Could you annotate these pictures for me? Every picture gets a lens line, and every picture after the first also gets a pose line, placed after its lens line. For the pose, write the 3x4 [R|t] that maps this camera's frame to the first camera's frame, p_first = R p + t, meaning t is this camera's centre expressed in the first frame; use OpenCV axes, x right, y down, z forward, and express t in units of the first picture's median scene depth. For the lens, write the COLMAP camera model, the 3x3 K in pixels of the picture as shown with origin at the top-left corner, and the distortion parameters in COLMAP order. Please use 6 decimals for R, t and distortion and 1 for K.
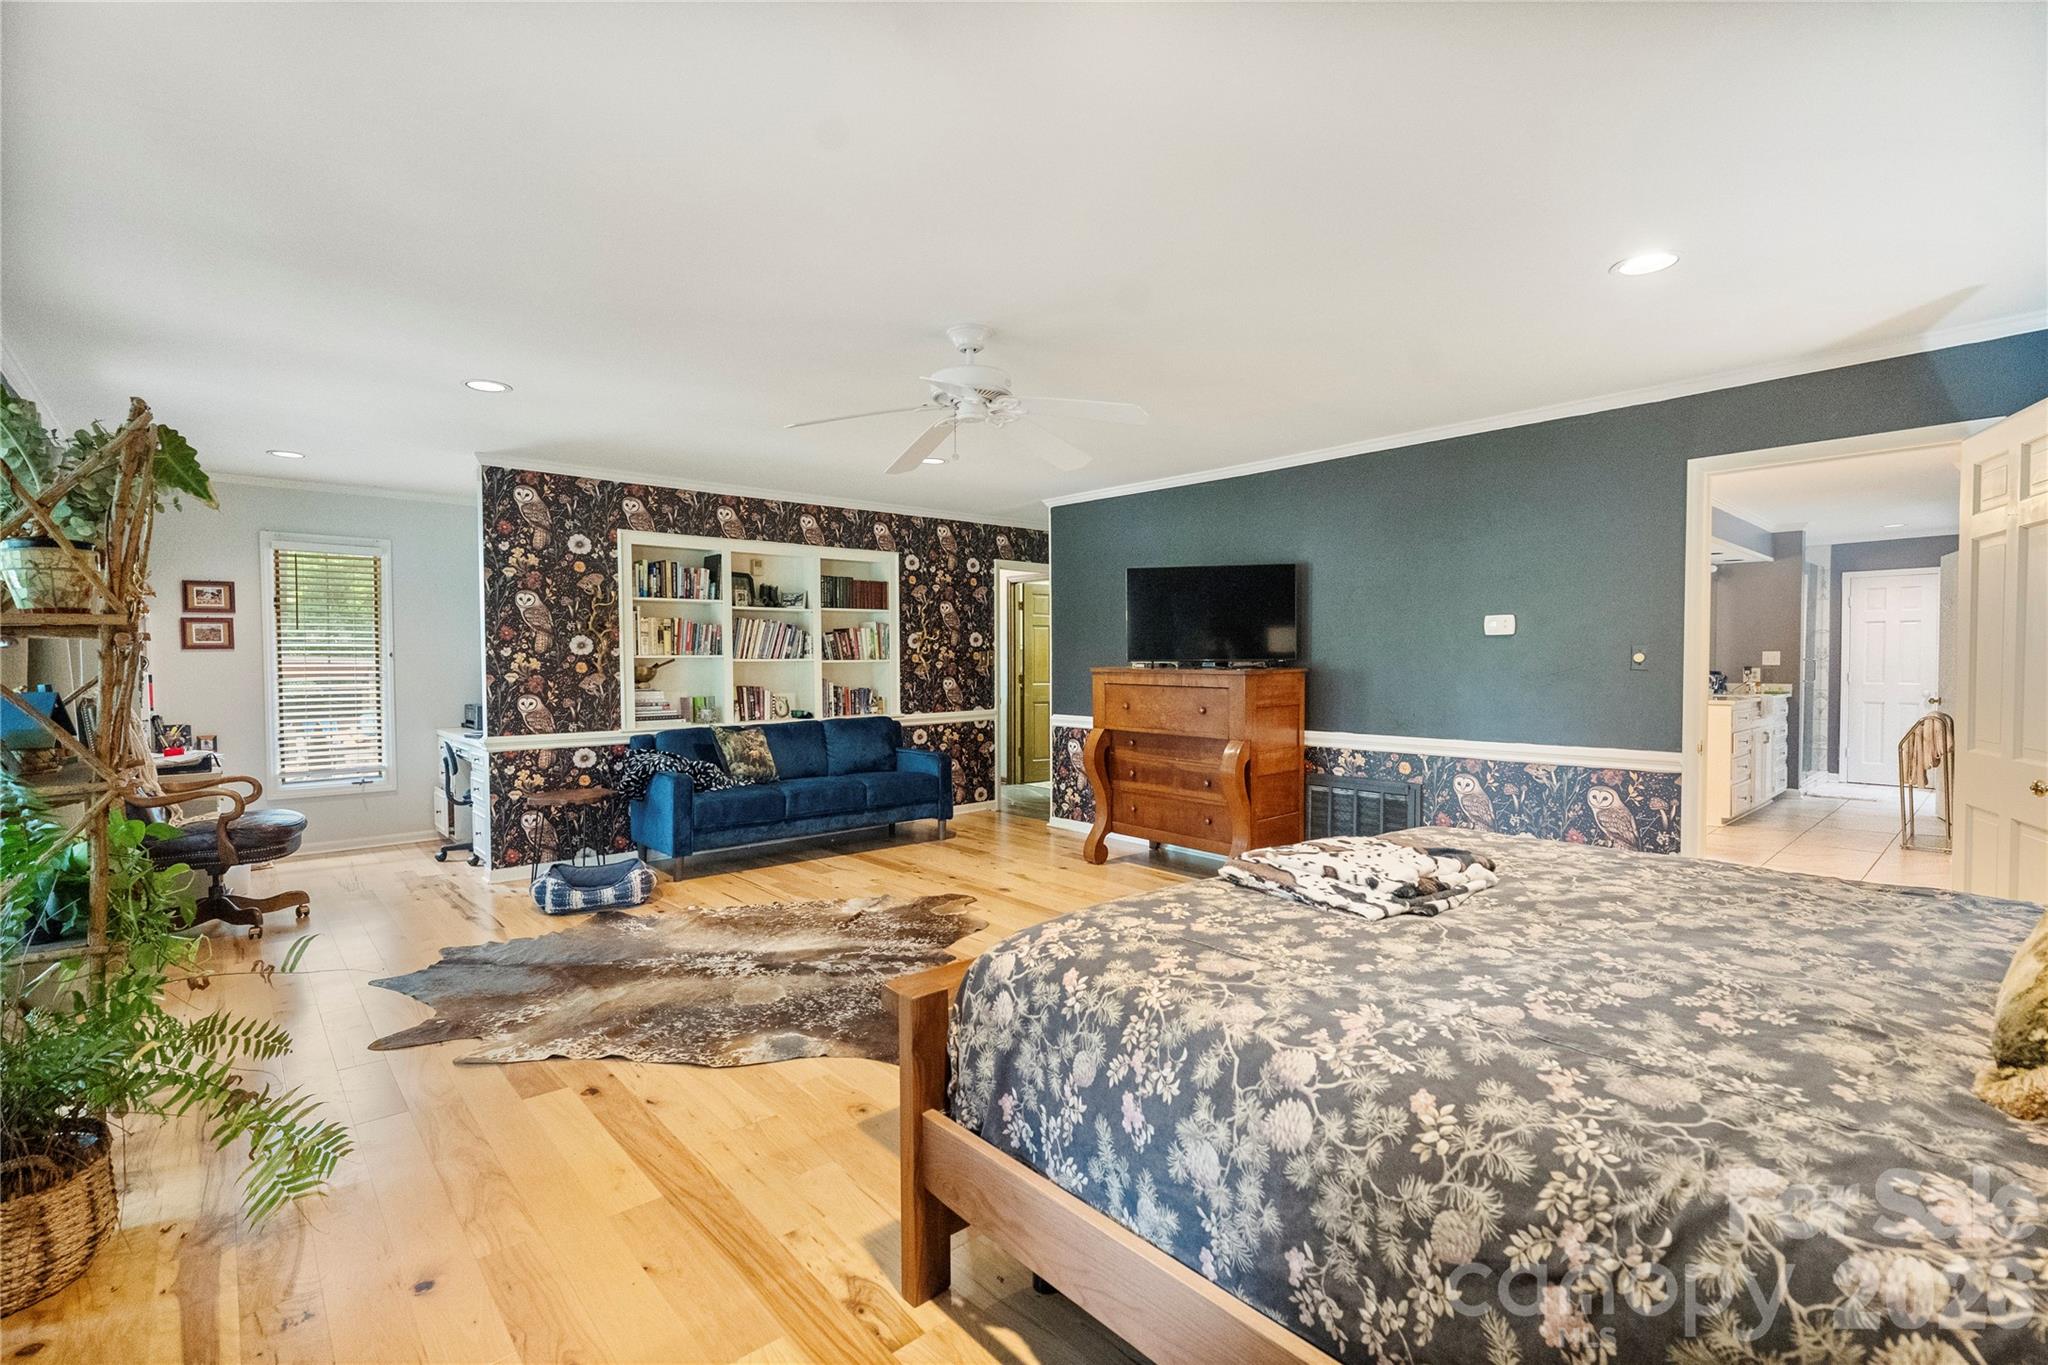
lens RADIAL K [[925.3, 0, 1018.8], [0, 925.3, 678.4], [0, 0, 1]] dist [-0.002192, 0.000090]
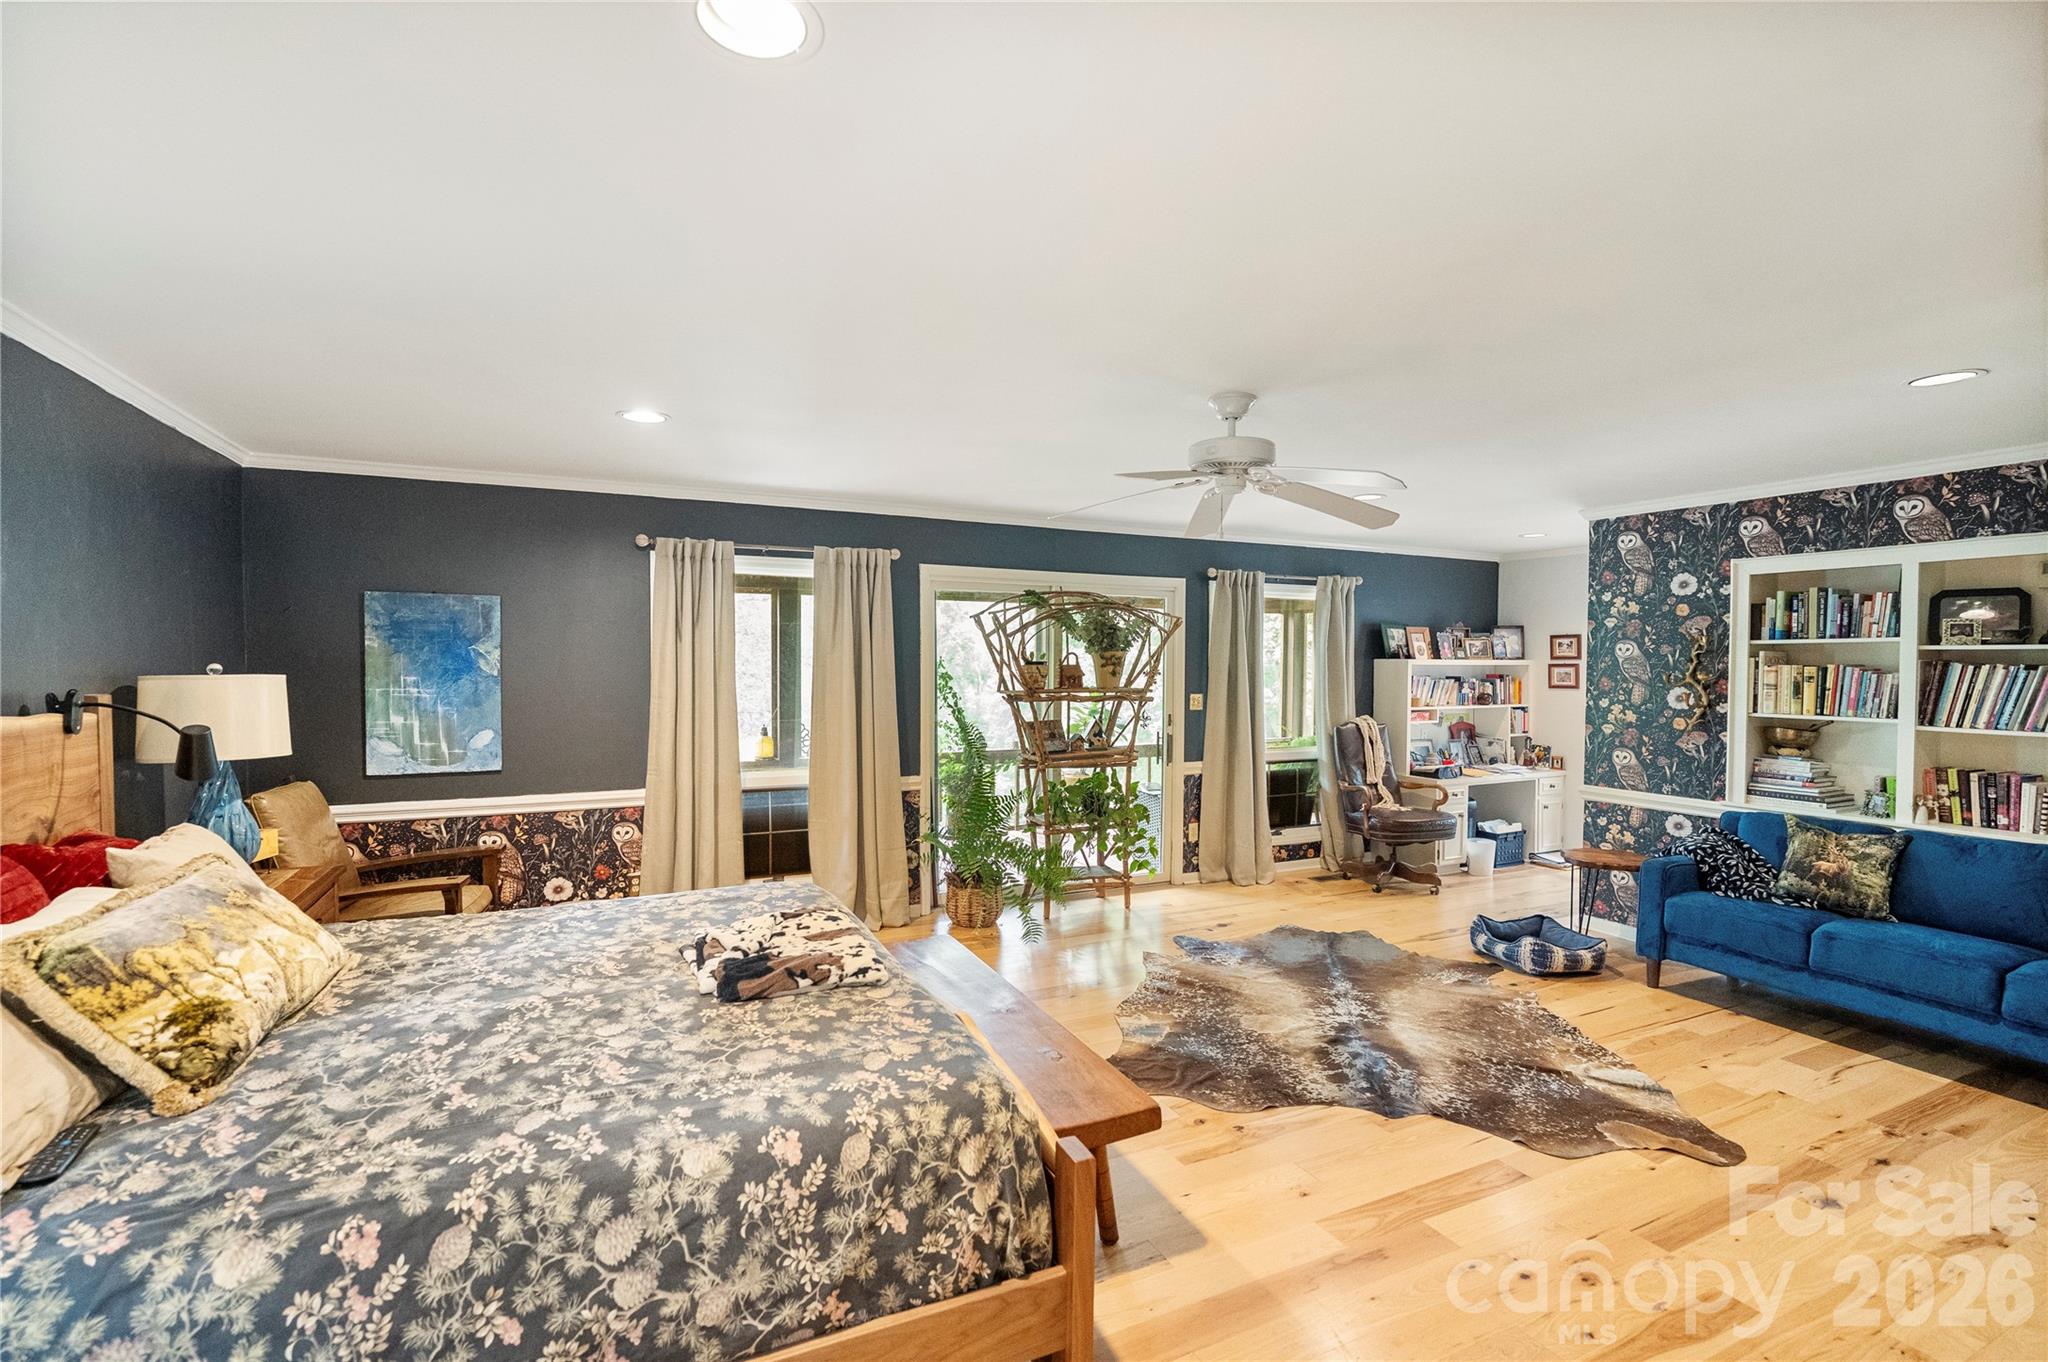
lens RADIAL K [[925.3, 0, 1015.7], [0, 925.3, 682.4], [0, 0, 1]] dist [-0.002192, 0.000090]
pose [[-0.275609, 0.026826, -0.960895, 0.568825], [-0.020851, 0.999209, 0.033876, -0.069877], [0.961044, 0.029373, -0.274831, 0.648978]]
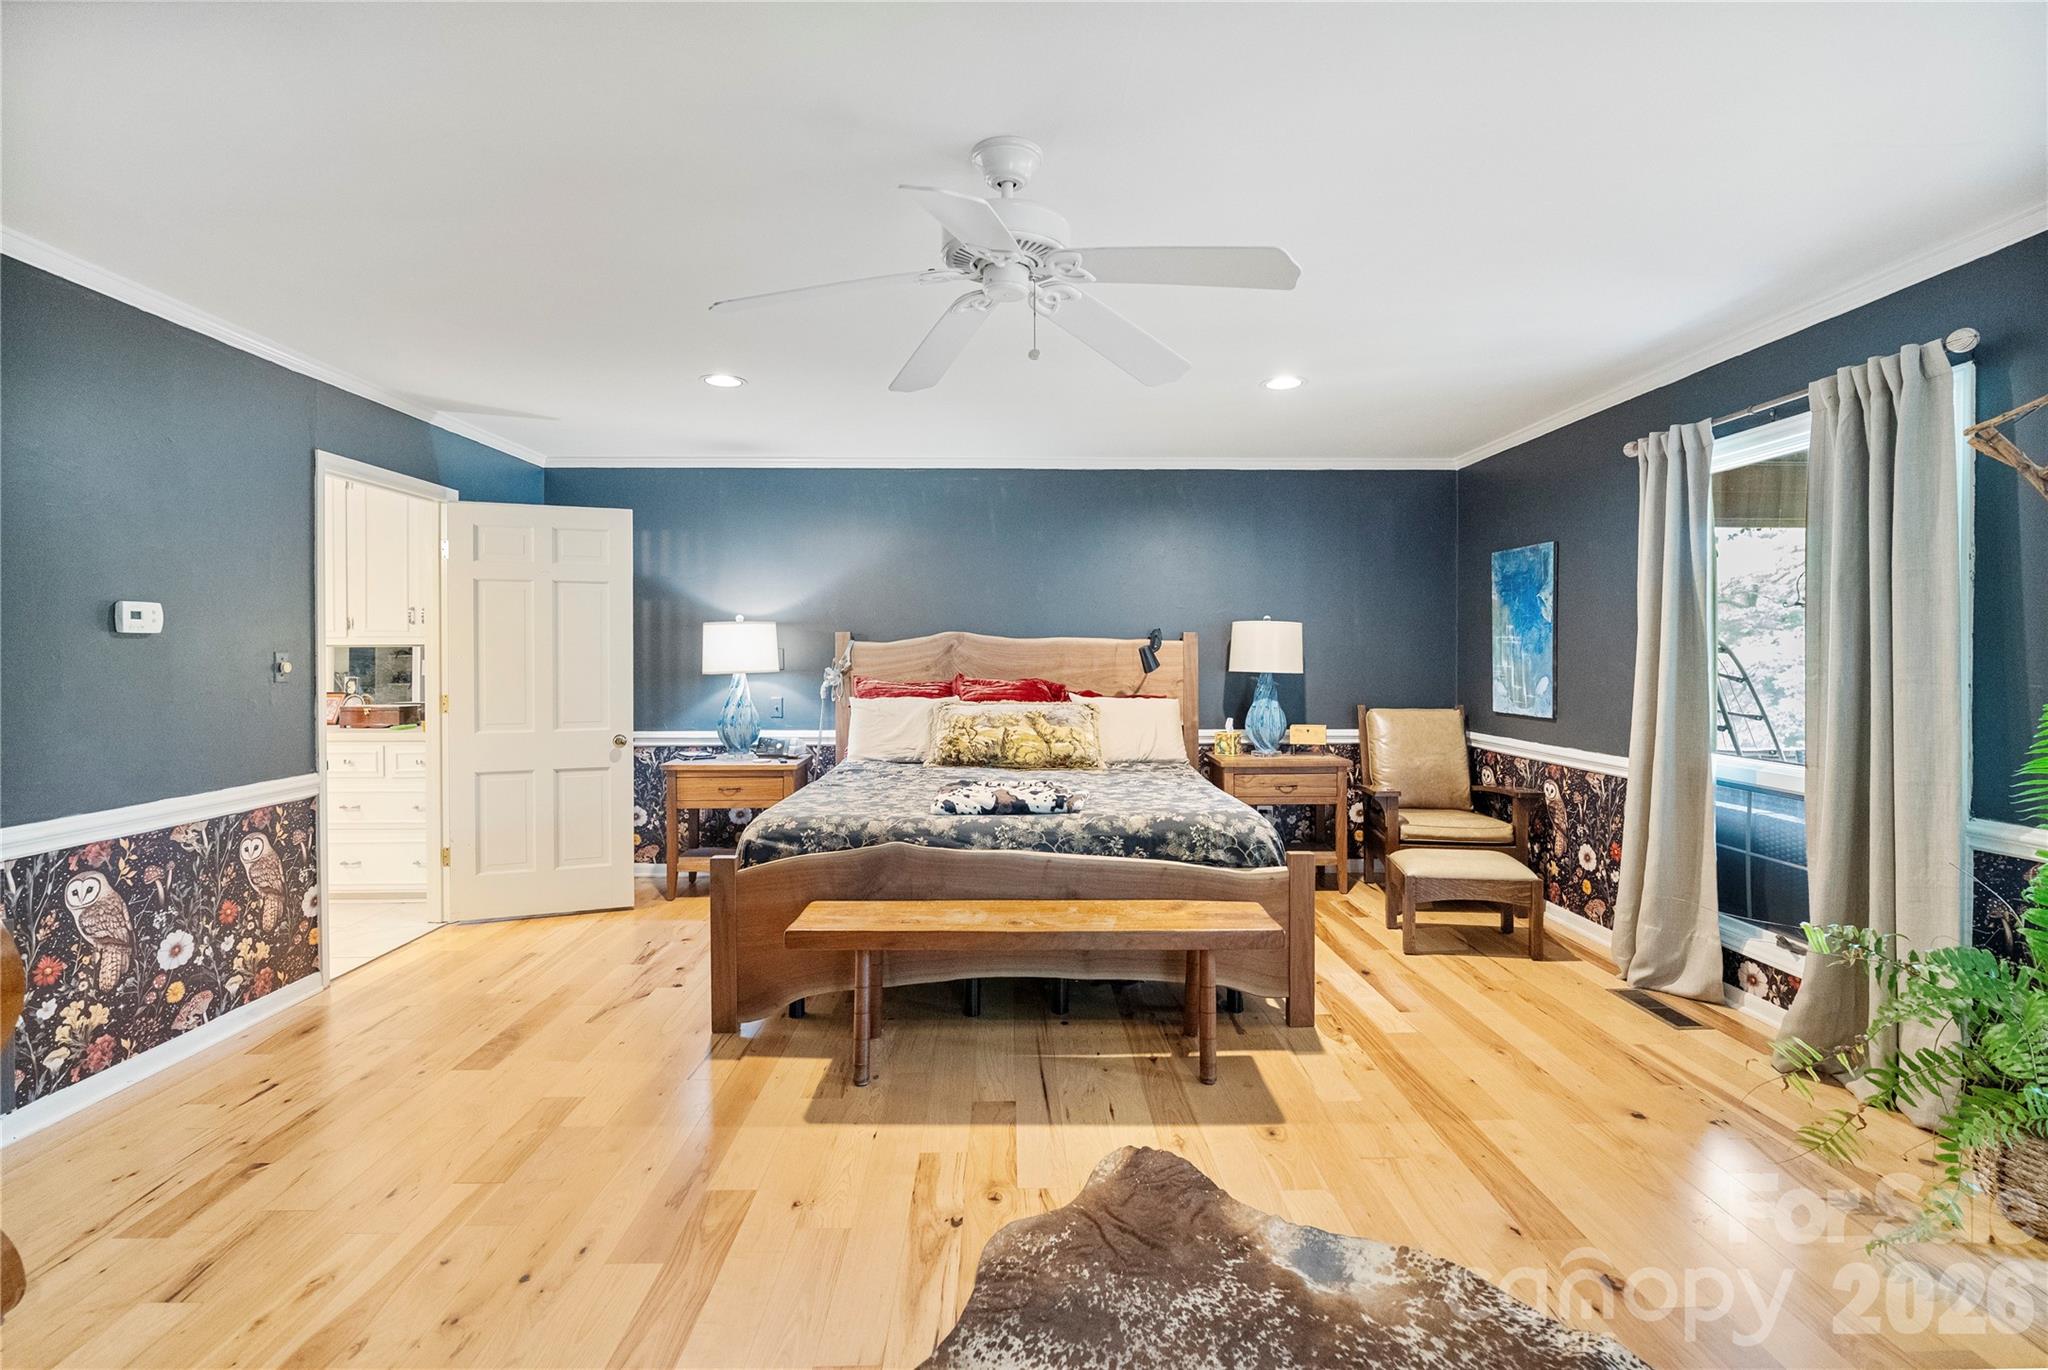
lens RADIAL K [[925.3, 0, 1024.2], [0, 925.3, 664.2], [0, 0, 1]] dist [-0.002192, 0.000090]
pose [[-0.759901, -0.005475, 0.650015, -0.288701], [0.014438, 0.999576, 0.025299, -0.028221], [-0.649878, 0.028609, -0.759500, 0.909039]]
